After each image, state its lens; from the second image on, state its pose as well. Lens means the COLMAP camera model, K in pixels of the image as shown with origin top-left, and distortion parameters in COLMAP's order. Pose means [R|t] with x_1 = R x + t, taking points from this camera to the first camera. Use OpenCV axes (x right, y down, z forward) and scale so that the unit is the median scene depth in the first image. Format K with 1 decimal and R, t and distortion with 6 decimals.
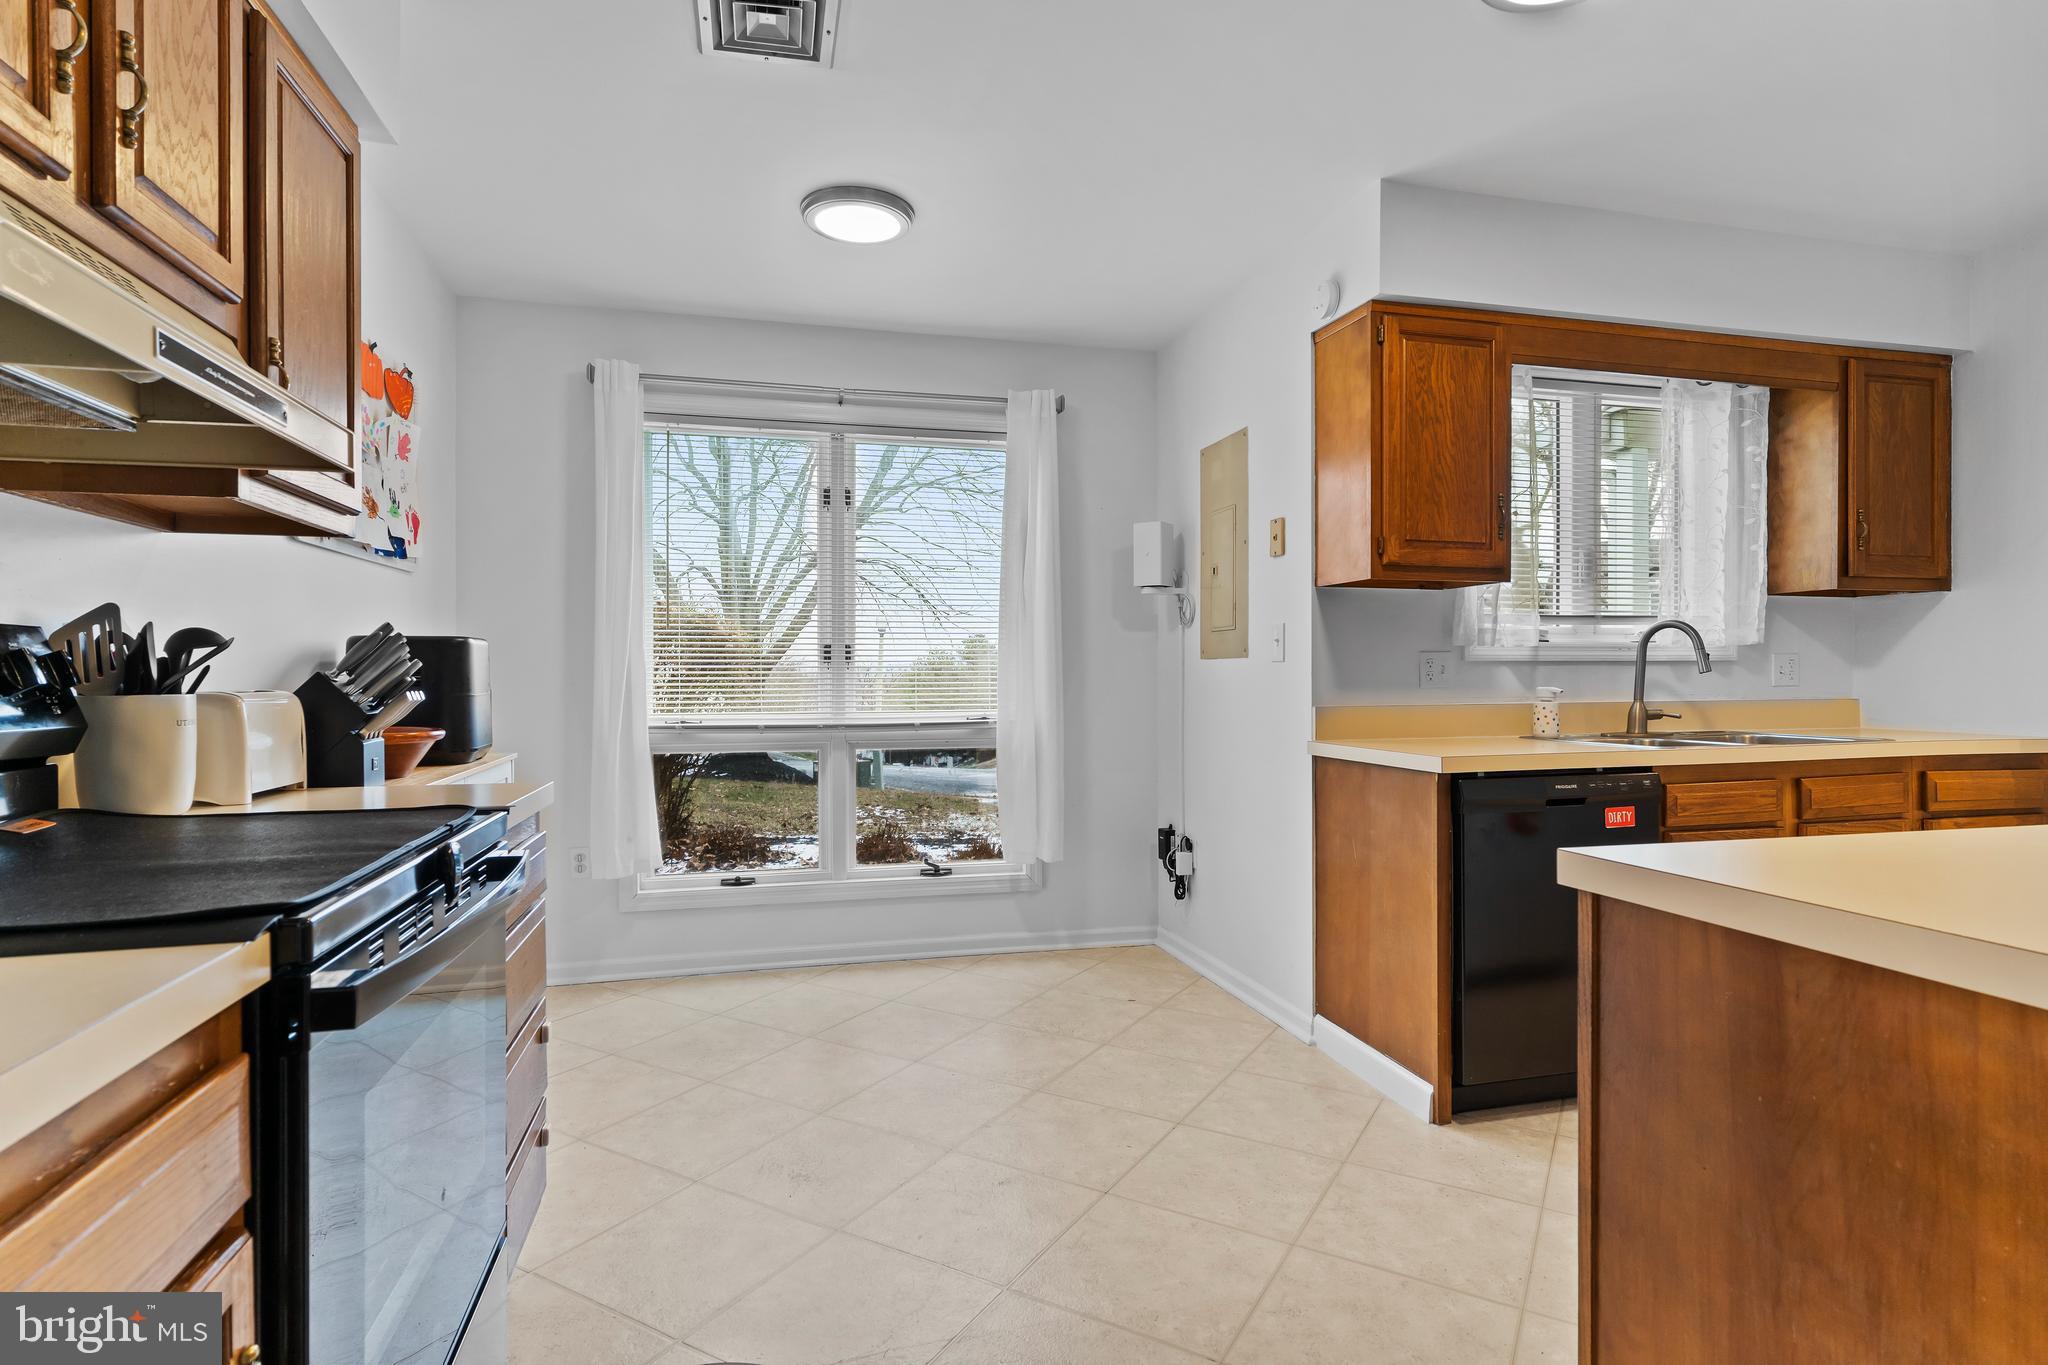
lens RADIAL K [[1052.4, 0, 1021.7], [0, 1052.4, 668.0], [0, 0, 1]] dist [0.000983, 0.000437]
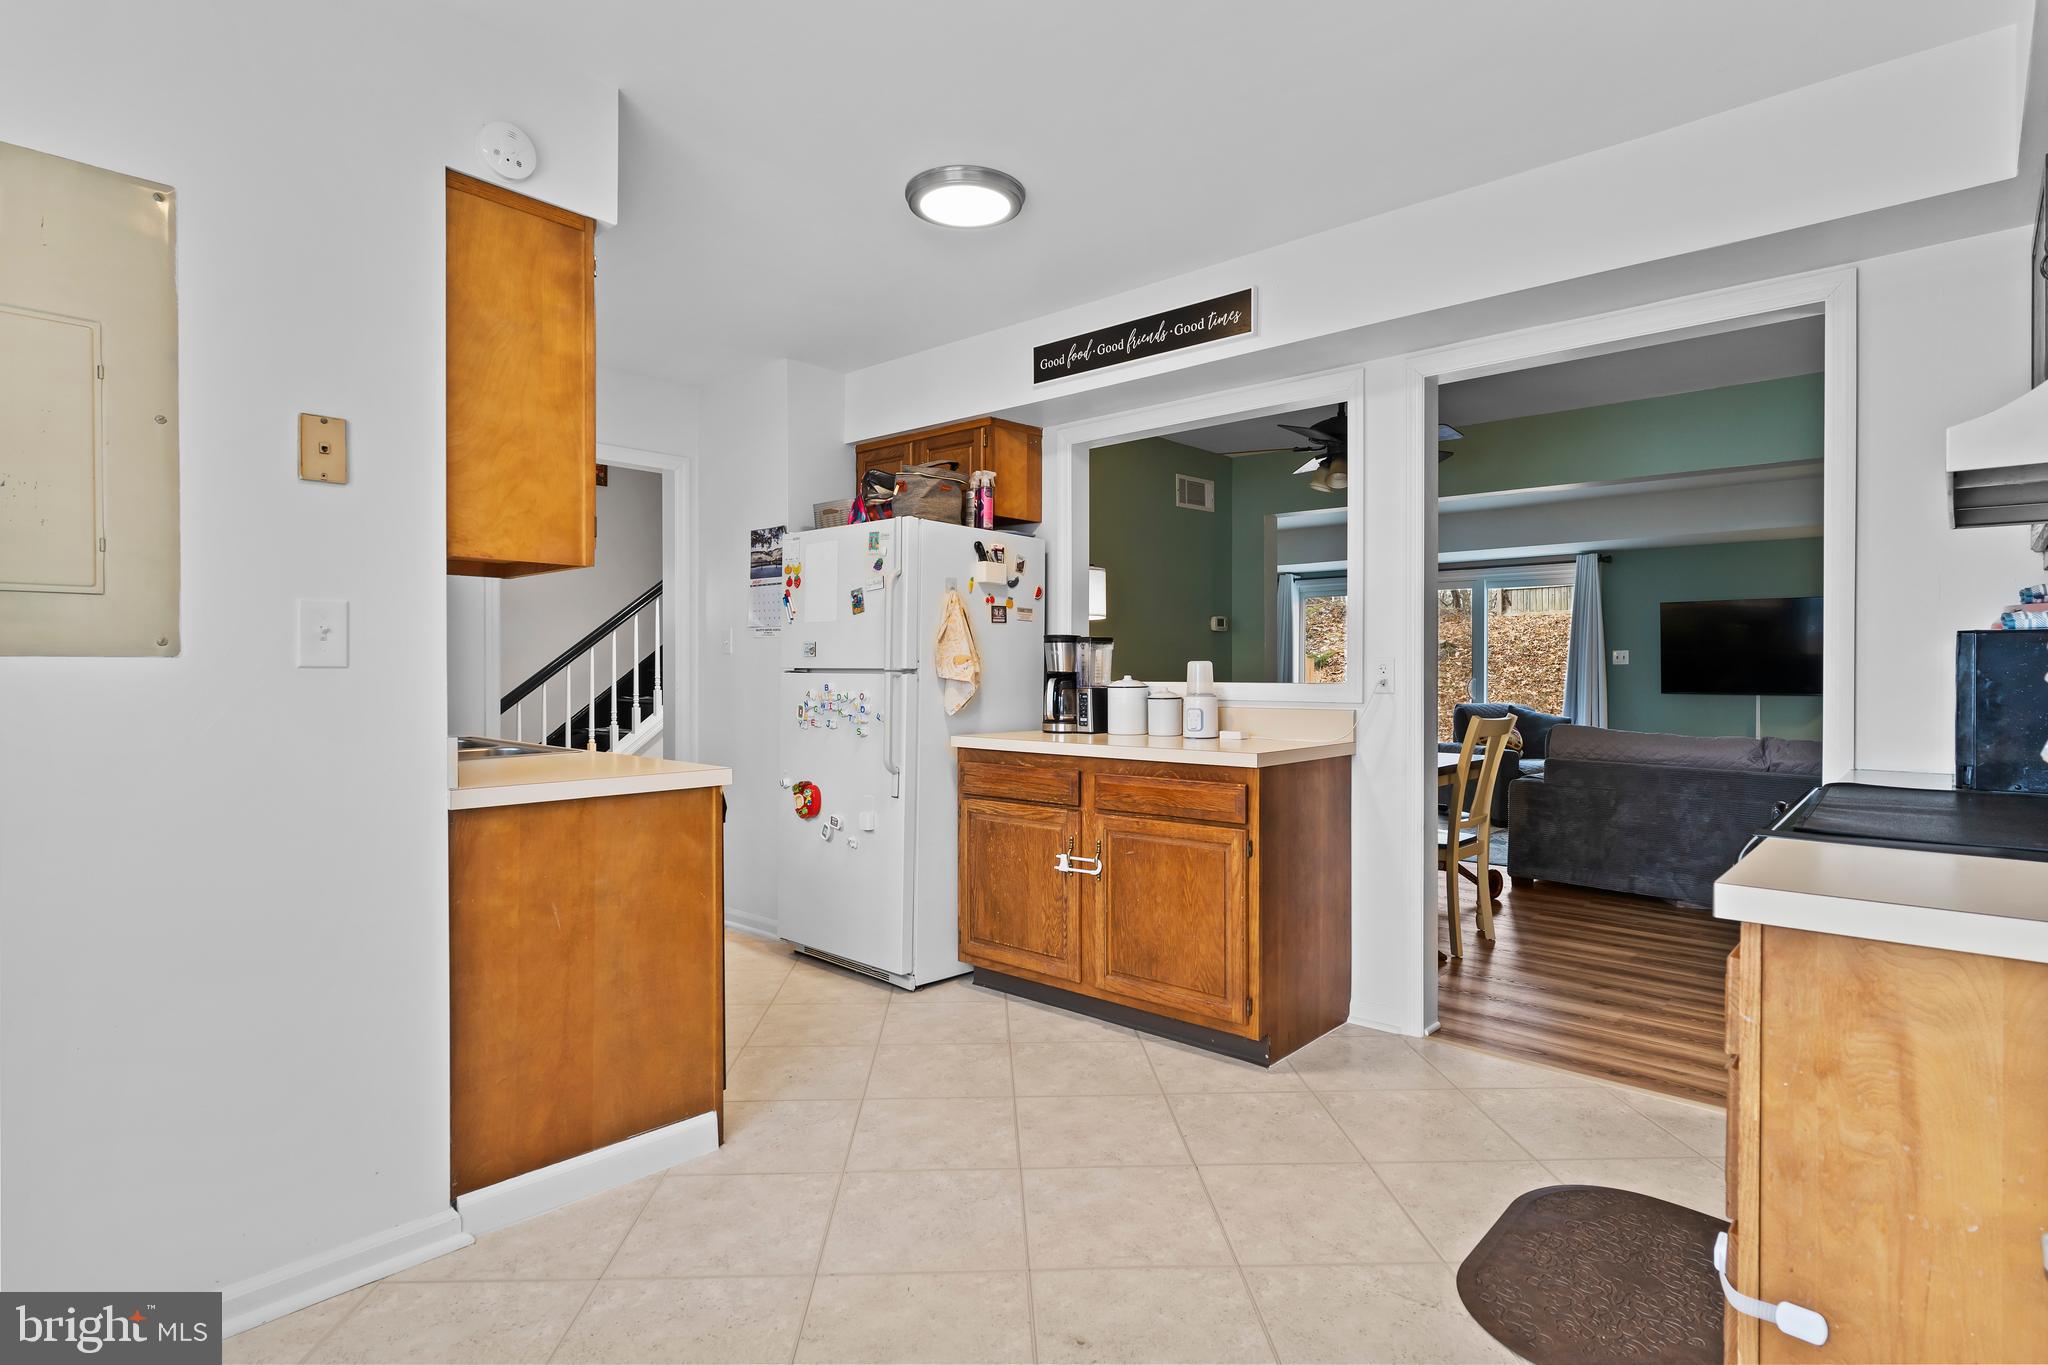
lens RADIAL K [[1024.0, 0, 1043.6], [0, 1024.0, 682.5], [0, 0, 1]] dist [-0.030132, 0.000312]
pose [[-0.558508, -0.010397, 0.829434, -0.453010], [-0.005359, 0.999946, 0.008926, -0.004805], [-0.829482, 0.000540, -0.558533, 1.050110]]
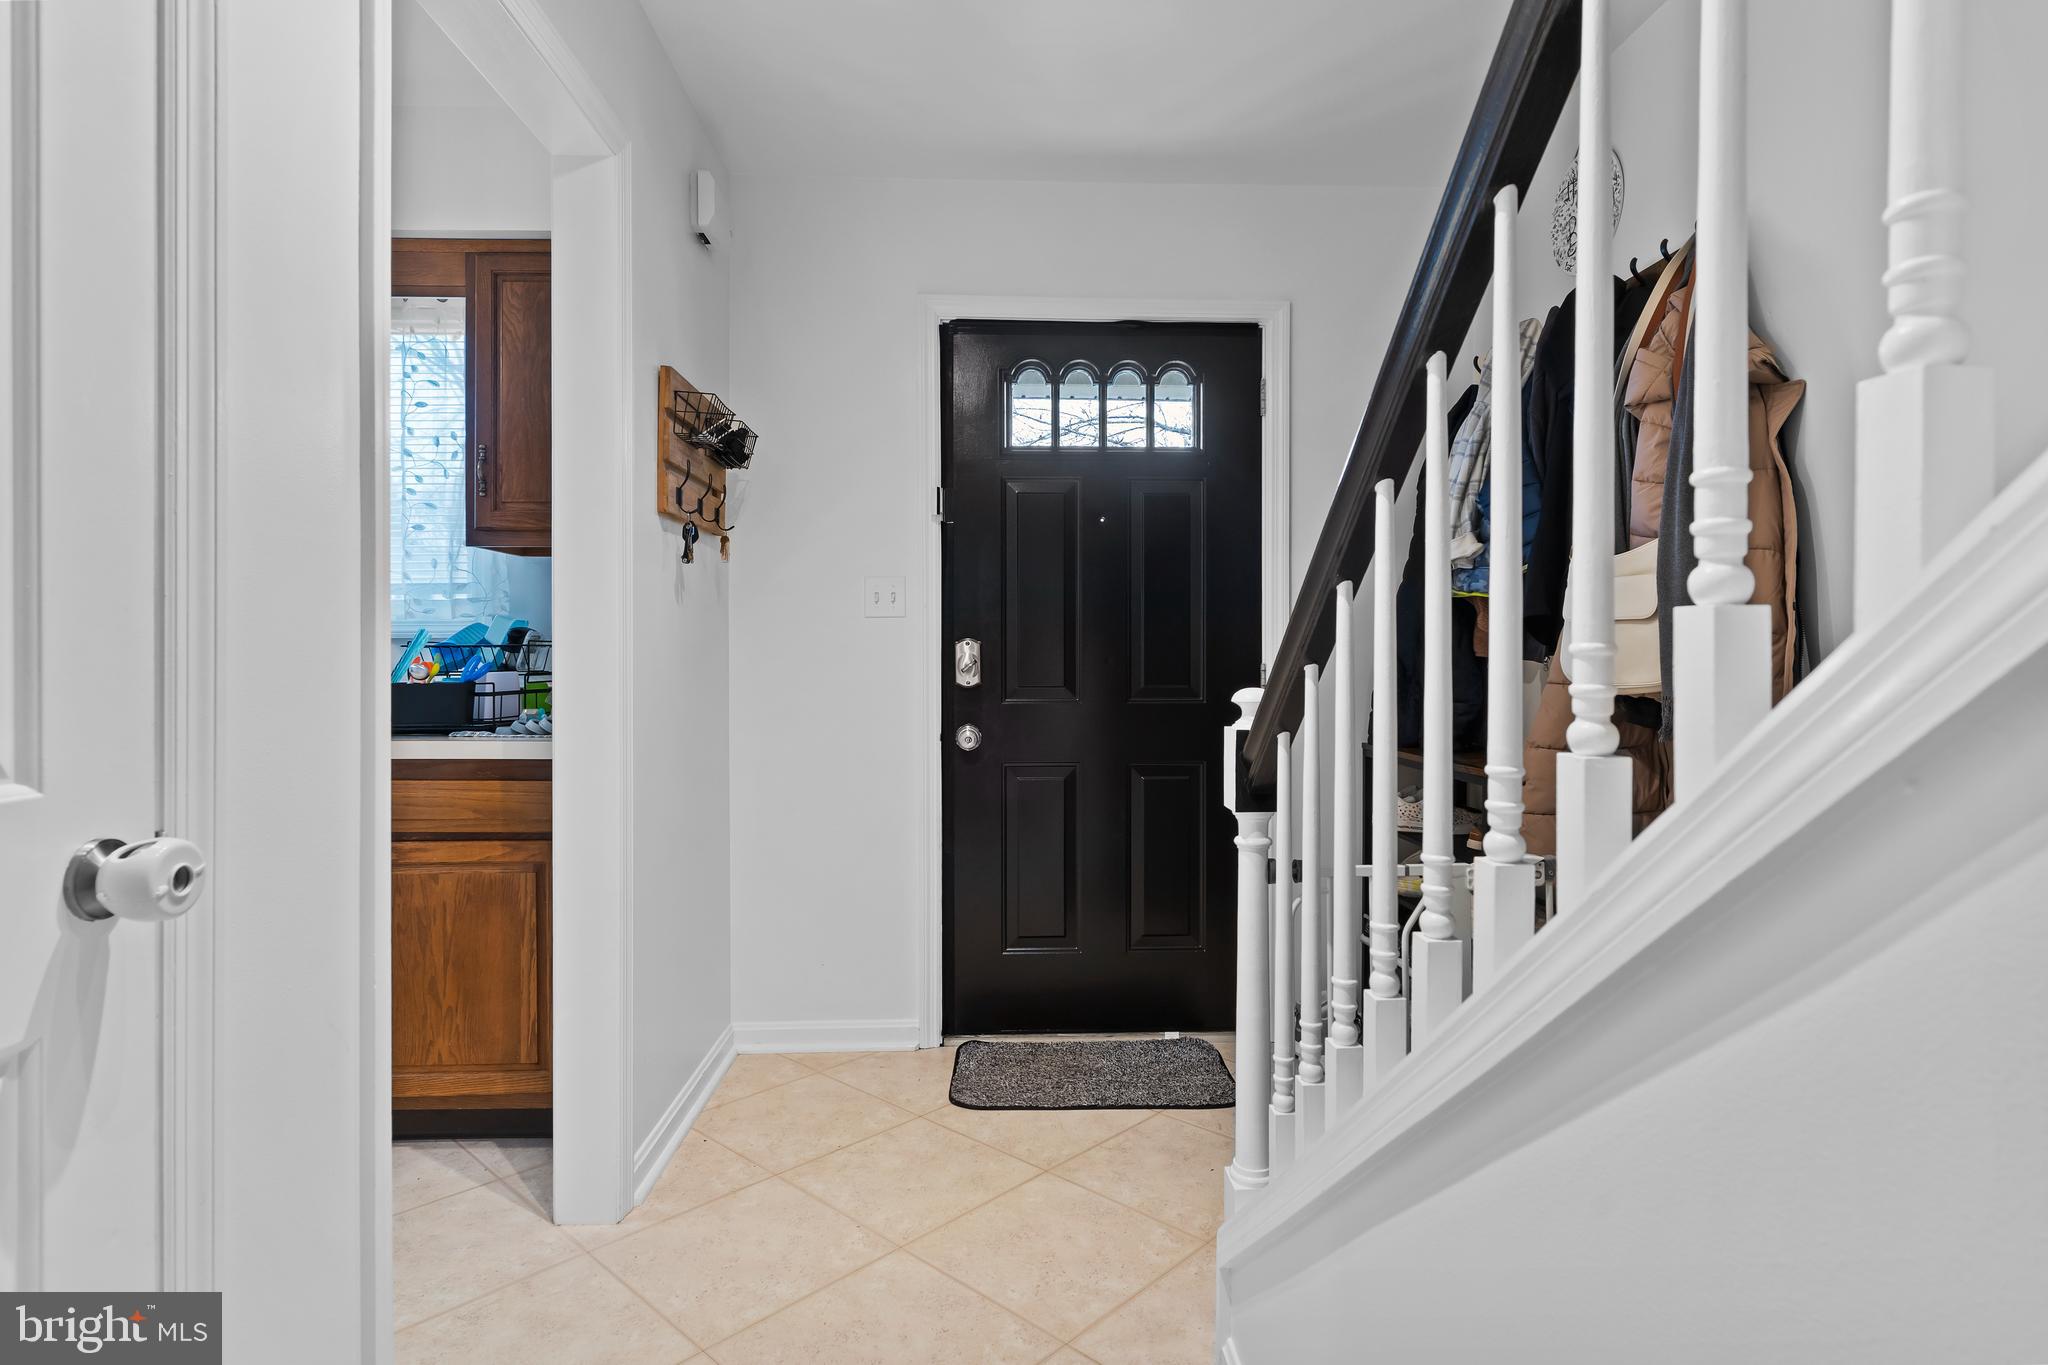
lens RADIAL K [[1024.0, 0, 1043.6], [0, 1024.0, 682.5], [0, 0, 1]] dist [-0.030132, 0.000312]
pose [[0.981513, 0.008392, -0.191214, 1.429562], [-0.001802, 0.999399, 0.034614, -0.000887], [0.191390, -0.033630, 0.980938, 0.349796]]
